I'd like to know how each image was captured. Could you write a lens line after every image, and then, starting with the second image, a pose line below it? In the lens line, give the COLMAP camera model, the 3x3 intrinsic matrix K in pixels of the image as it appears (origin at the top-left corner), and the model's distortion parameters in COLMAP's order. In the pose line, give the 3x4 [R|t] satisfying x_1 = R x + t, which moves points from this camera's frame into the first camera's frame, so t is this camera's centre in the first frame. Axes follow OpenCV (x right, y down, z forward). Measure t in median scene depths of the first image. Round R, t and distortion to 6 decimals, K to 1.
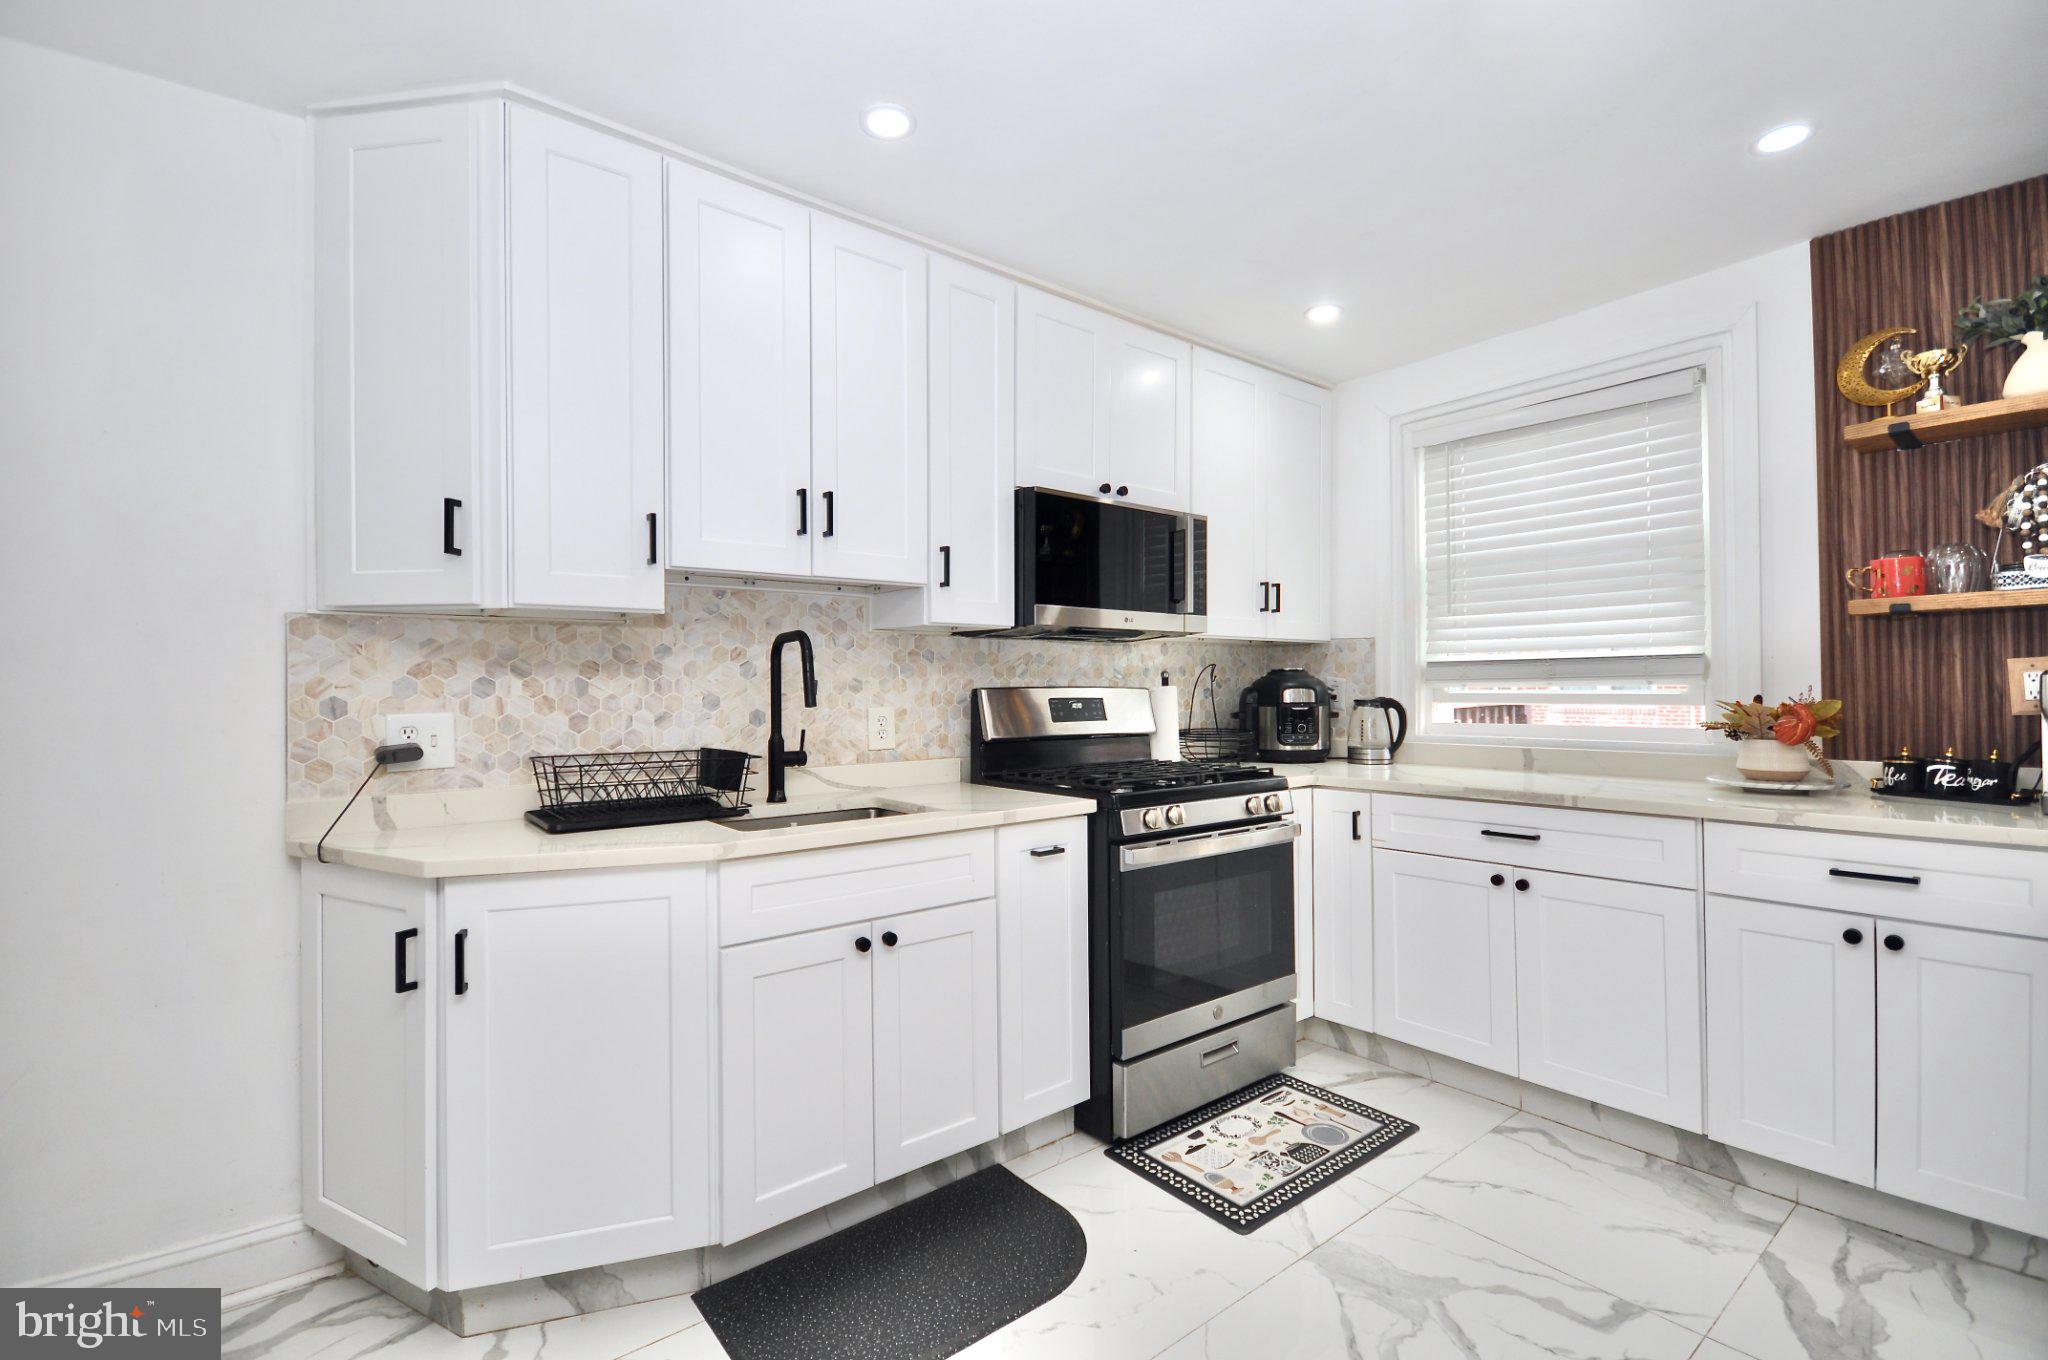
lens RADIAL K [[912.8, 0, 1008.5], [0, 912.8, 678.7], [0, 0, 1]] dist [-0.004179, -0.000371]
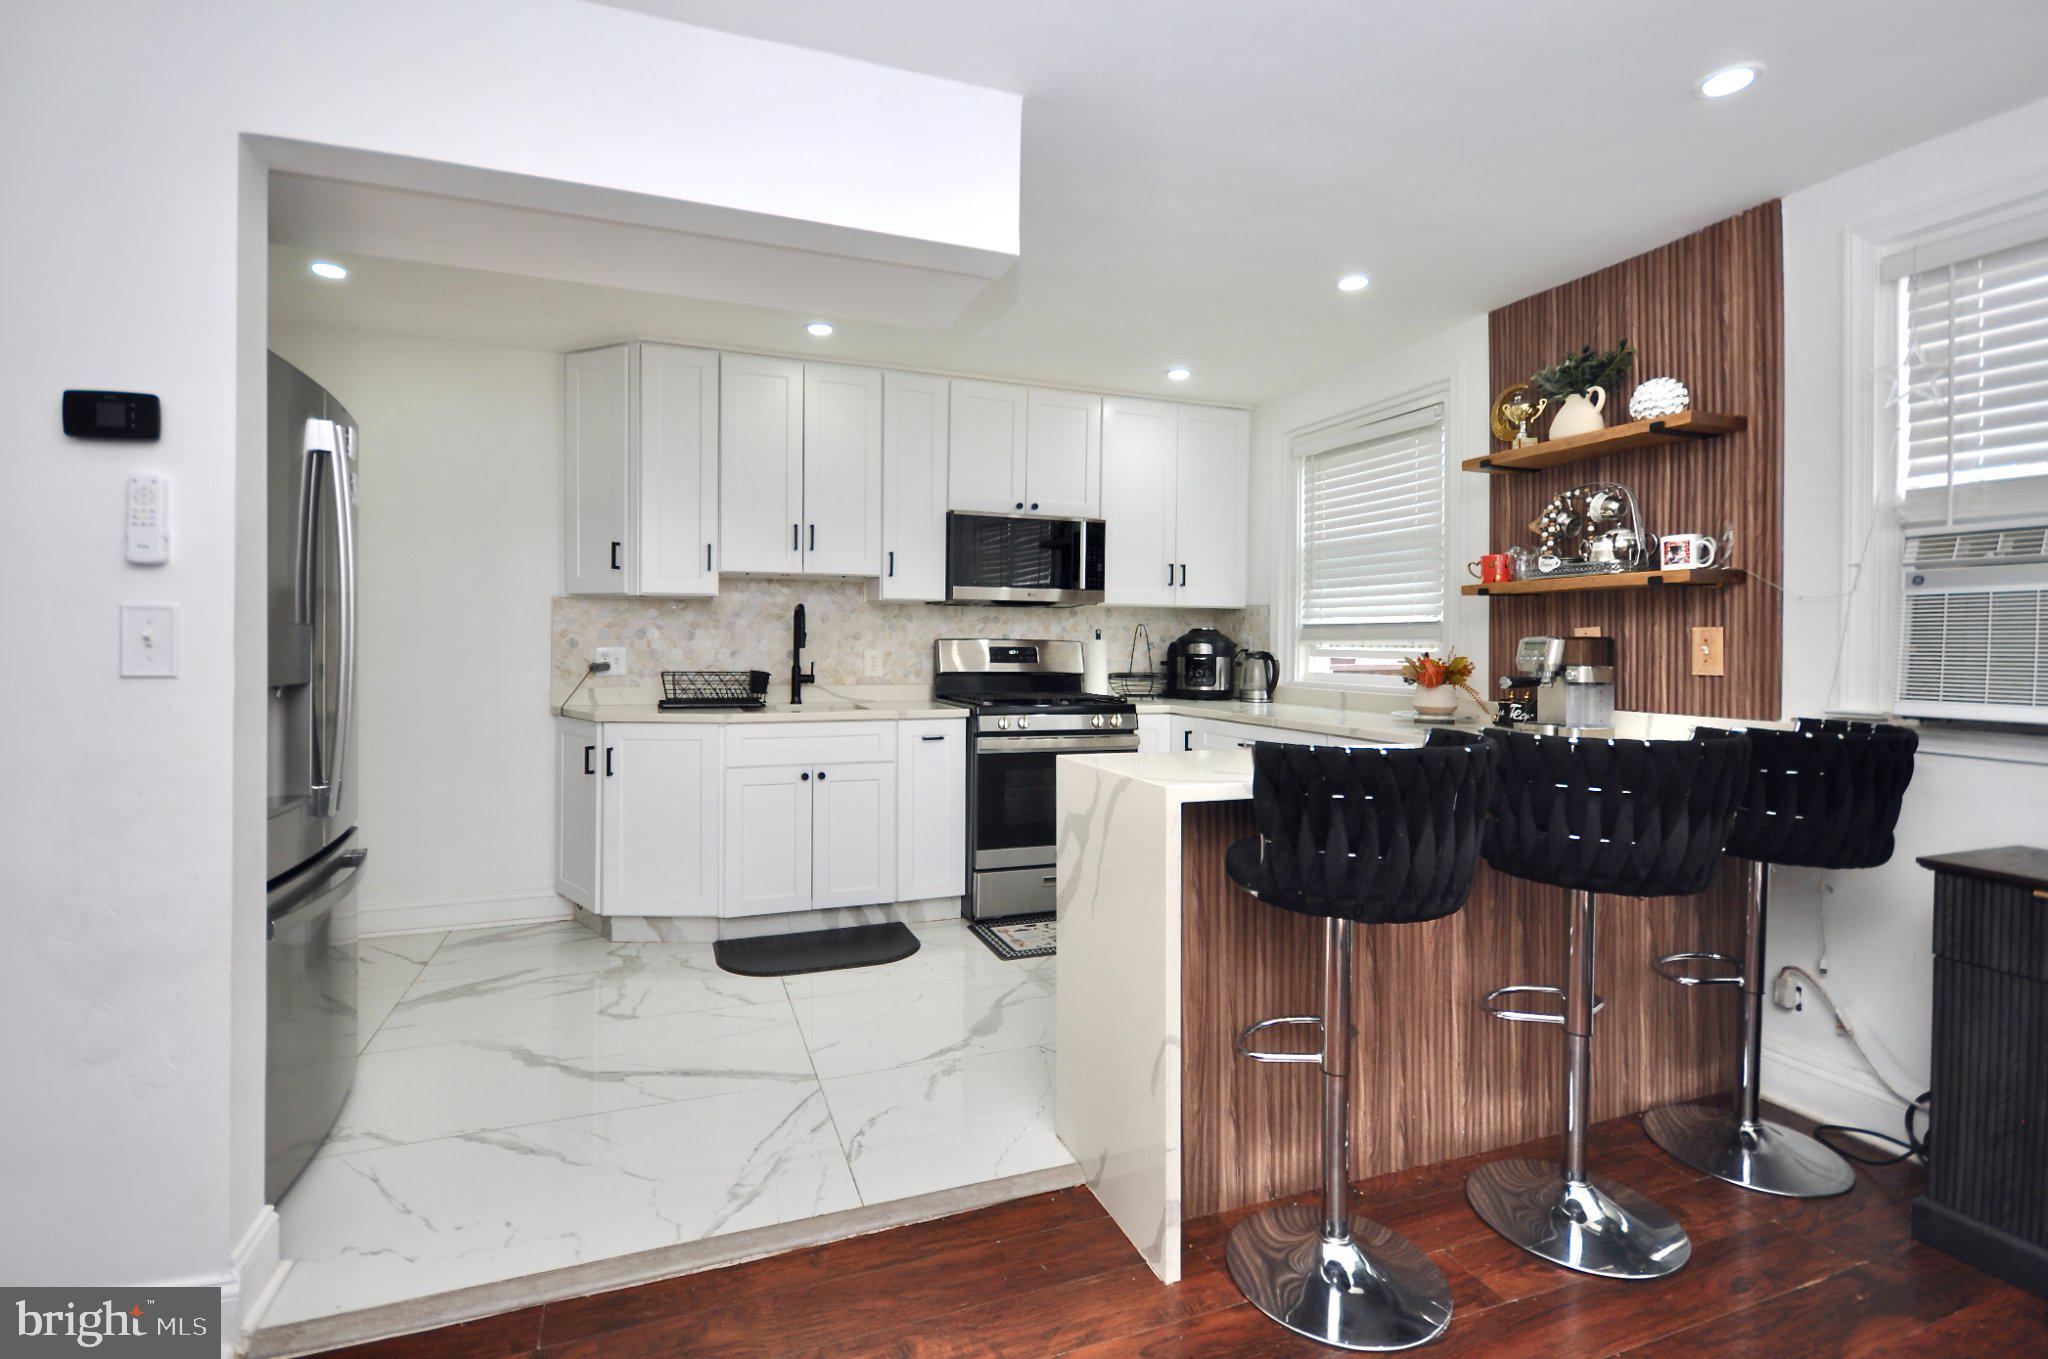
lens RADIAL K [[959.0, 0, 994.1], [0, 959.0, 648.9], [0, 0, 1]] dist [-0.004192, -0.000341]
pose [[0.949542, 0.018246, -0.313108, 0.655697], [-0.012392, 0.999709, 0.020677, -0.008993], [0.313395, -0.015754, 0.949492, -0.583180]]
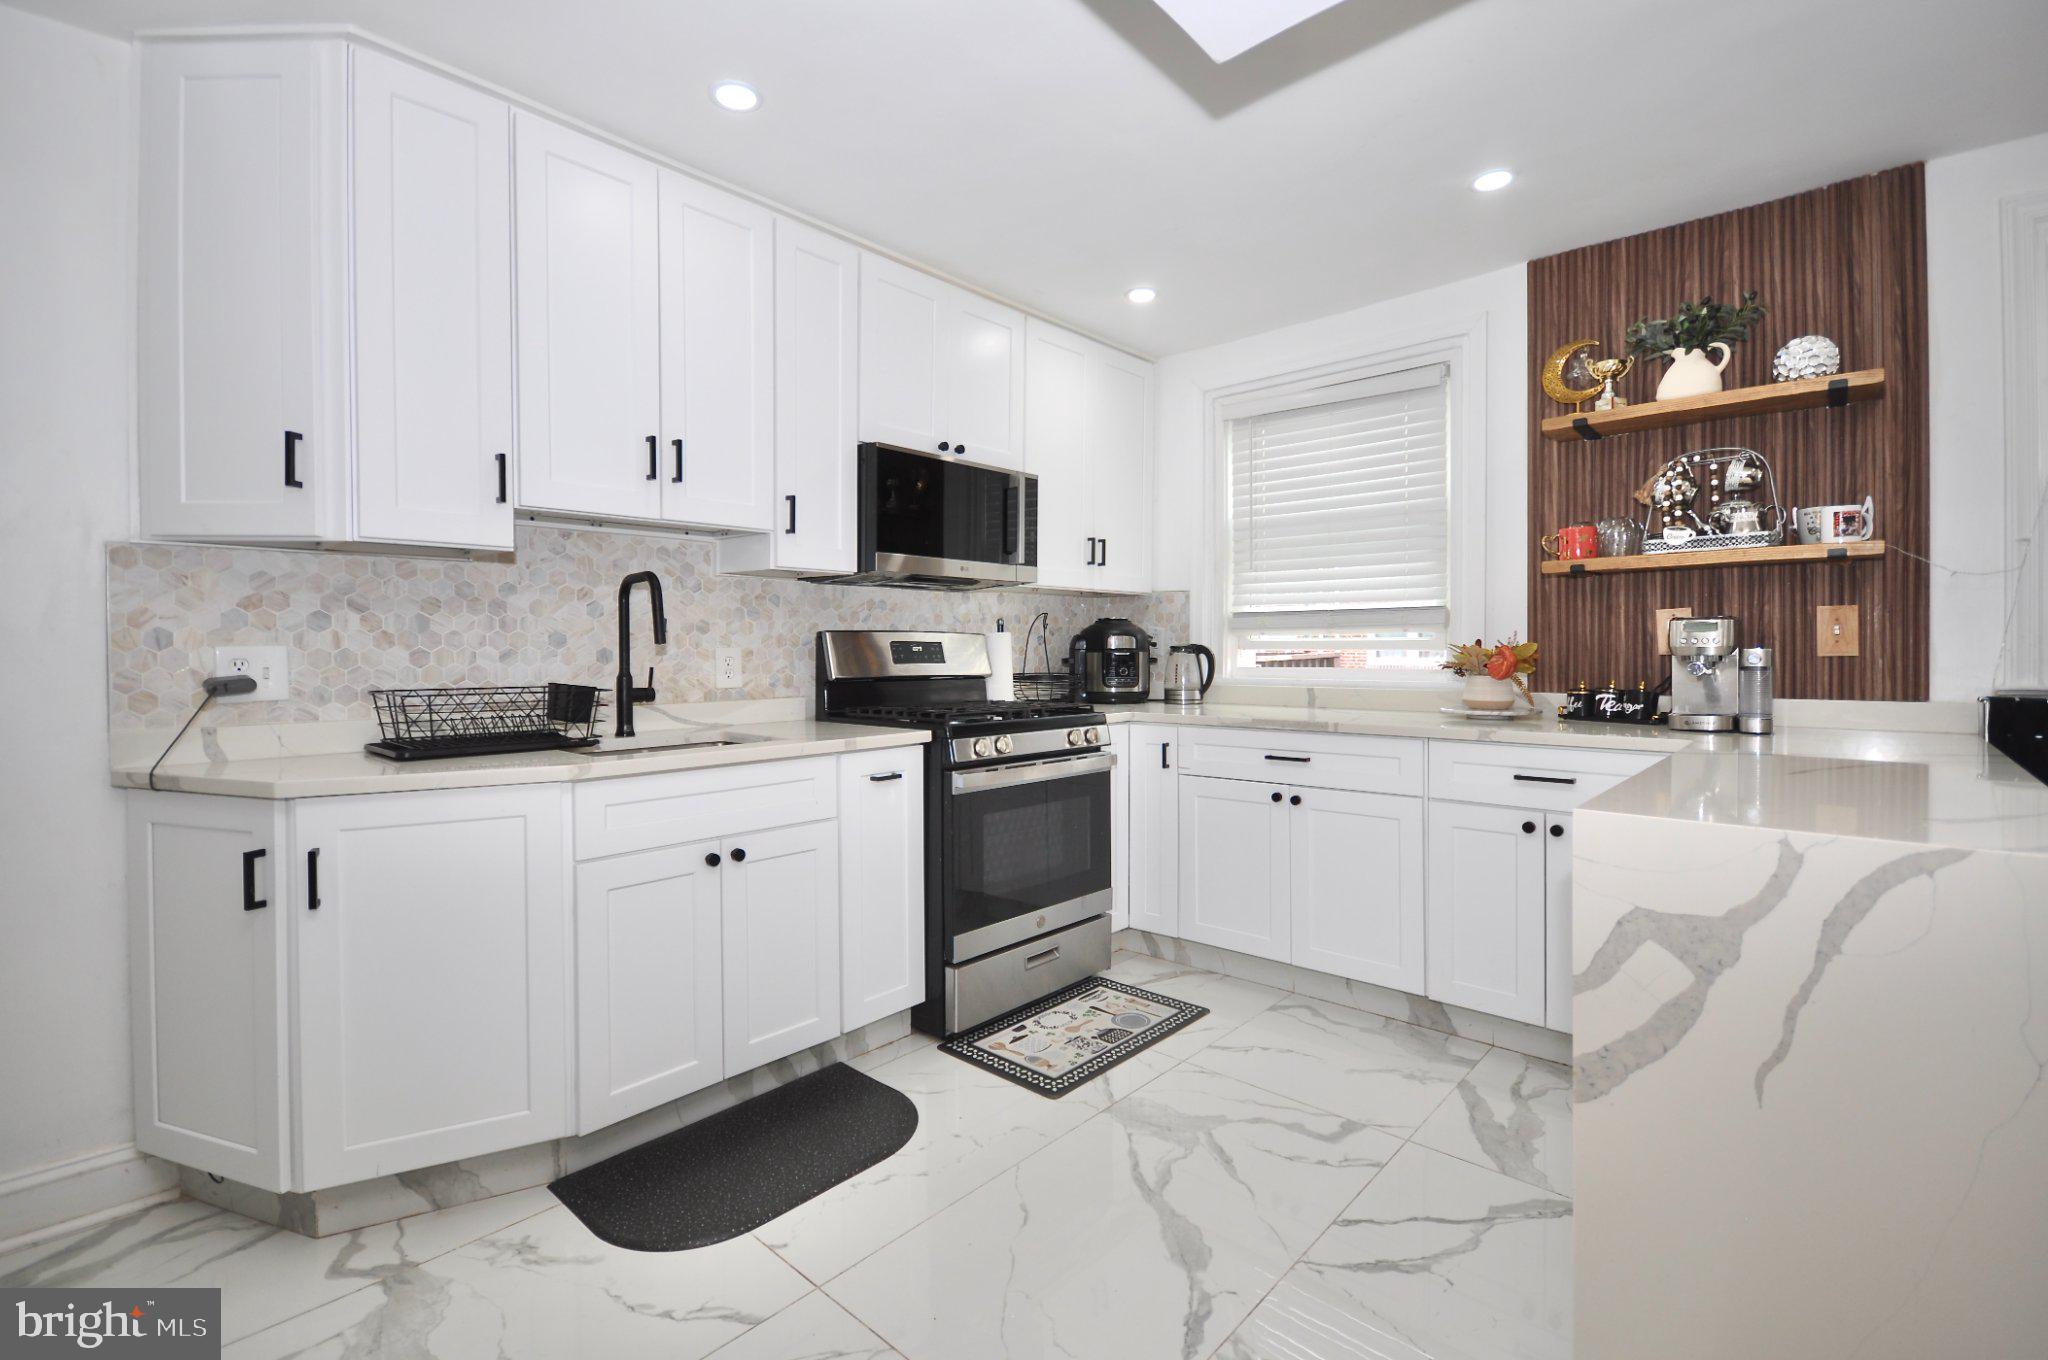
lens RADIAL K [[935.2, 0, 1015.6], [0, 935.2, 659.5], [0, 0, 1]] dist [-0.000196, -0.000808]
pose [[0.986448, 0.002075, 0.164062, 0.010900], [-0.005699, 0.999750, 0.021624, 0.021815], [-0.163977, -0.022266, 0.986213, -0.124946]]
